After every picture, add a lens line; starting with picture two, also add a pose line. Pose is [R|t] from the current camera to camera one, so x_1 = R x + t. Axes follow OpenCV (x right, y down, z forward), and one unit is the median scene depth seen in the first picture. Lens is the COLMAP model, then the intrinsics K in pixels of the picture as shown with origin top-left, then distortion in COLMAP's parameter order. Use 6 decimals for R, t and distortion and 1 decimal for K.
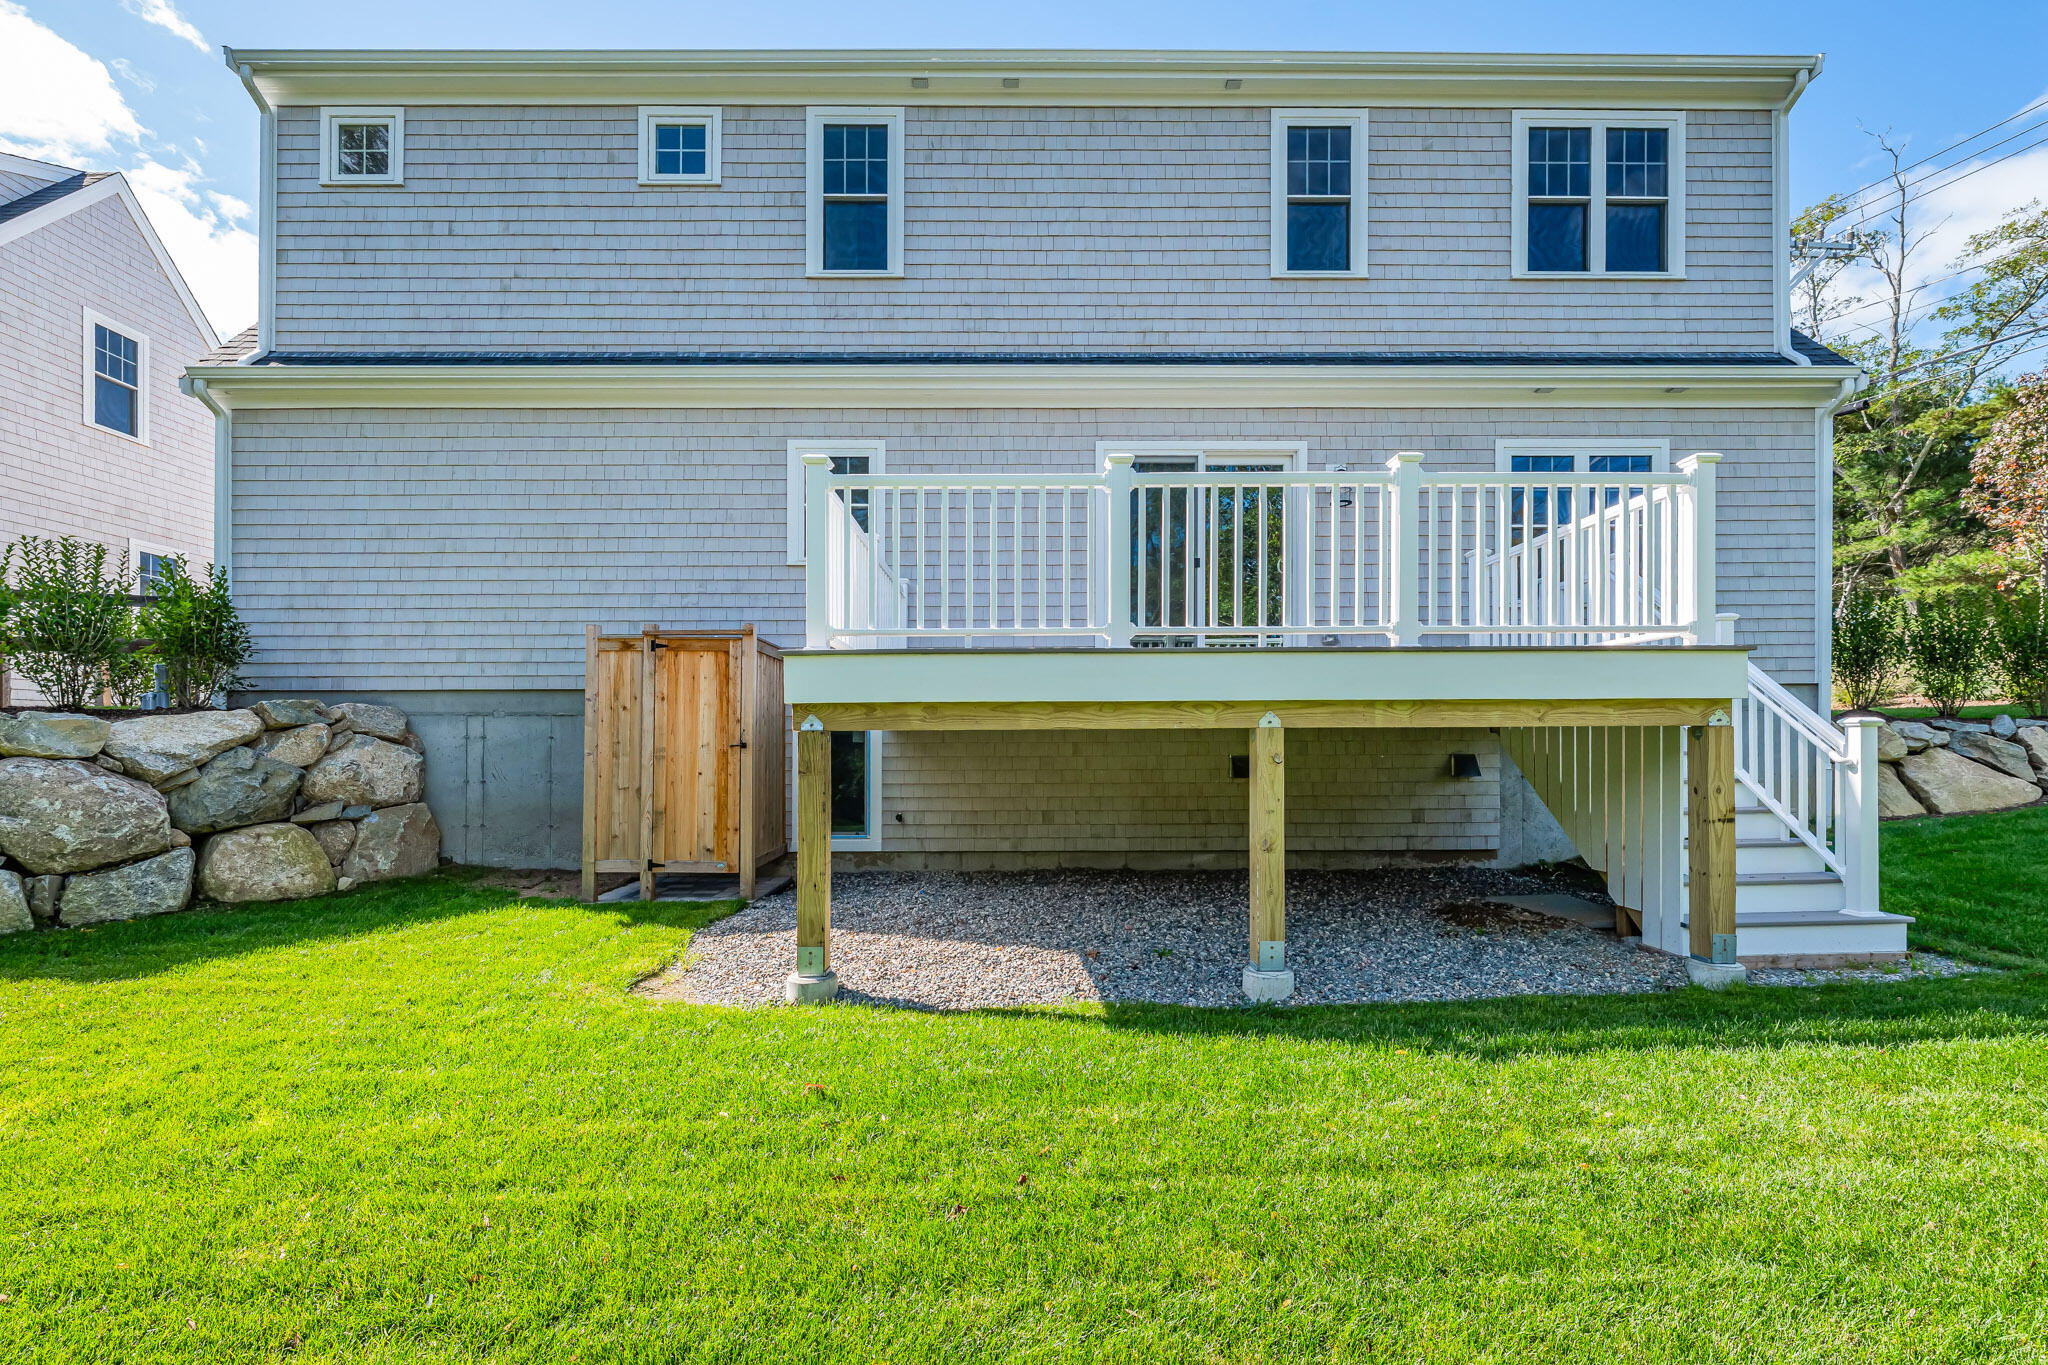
lens RADIAL K [[894.2, 0, 1023.9], [0, 894.2, 684.9], [0, 0, 1]] dist [-0.001976, -0.000243]
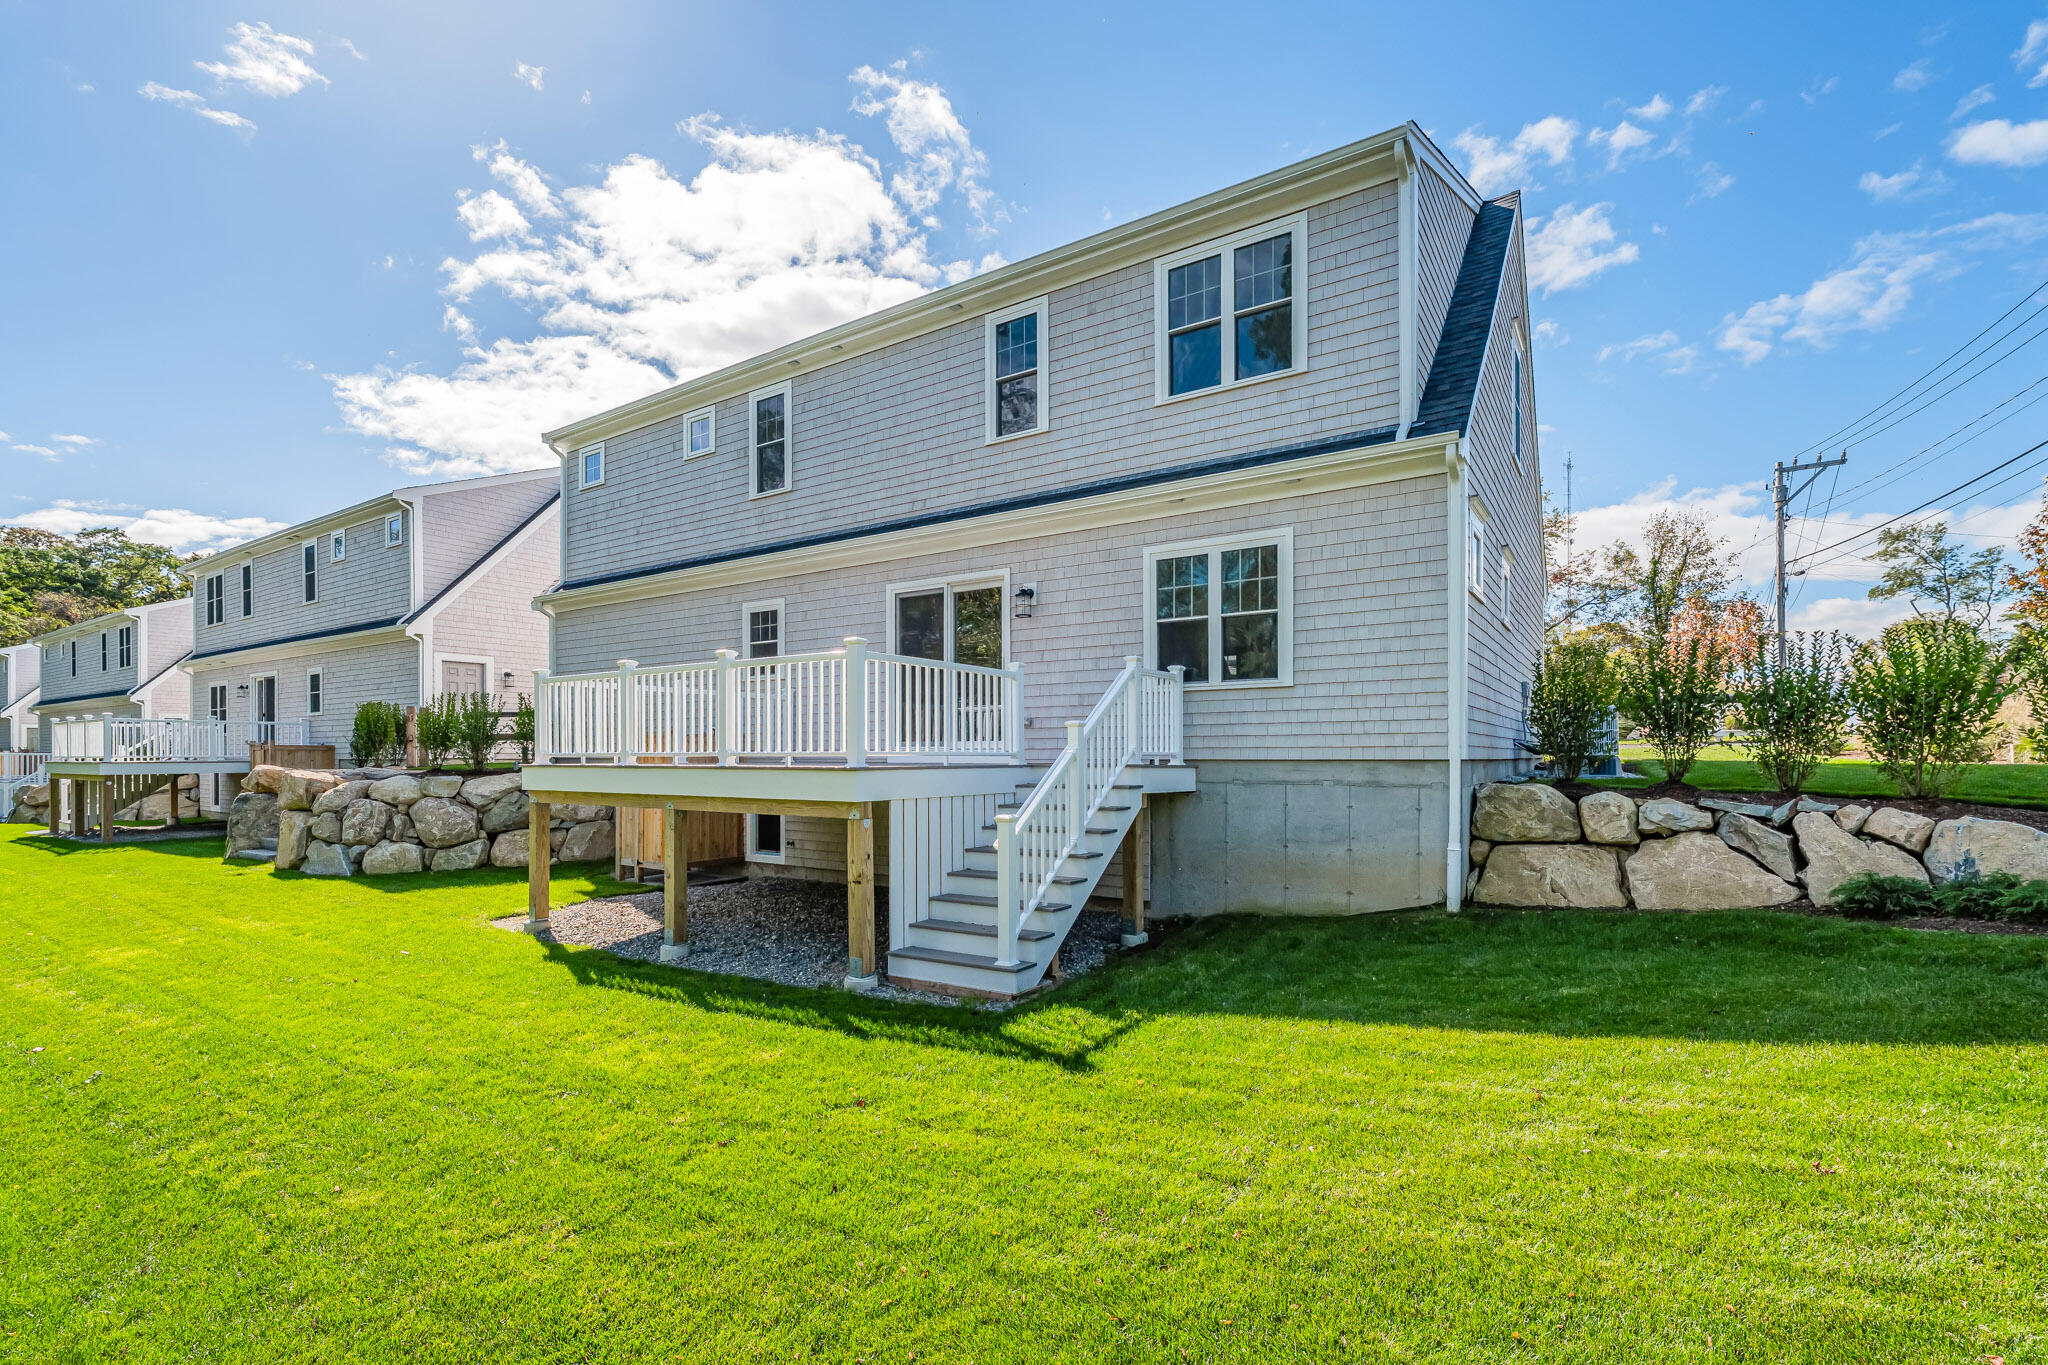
lens RADIAL K [[894.2, 0, 1025.9], [0, 894.2, 683.1], [0, 0, 1]] dist [-0.001976, -0.000243]
pose [[0.831807, -0.040716, -0.553570, 1.037392], [0.034800, 0.999169, -0.021200, -0.078972], [0.553973, -0.001630, 0.832533, -0.055458]]
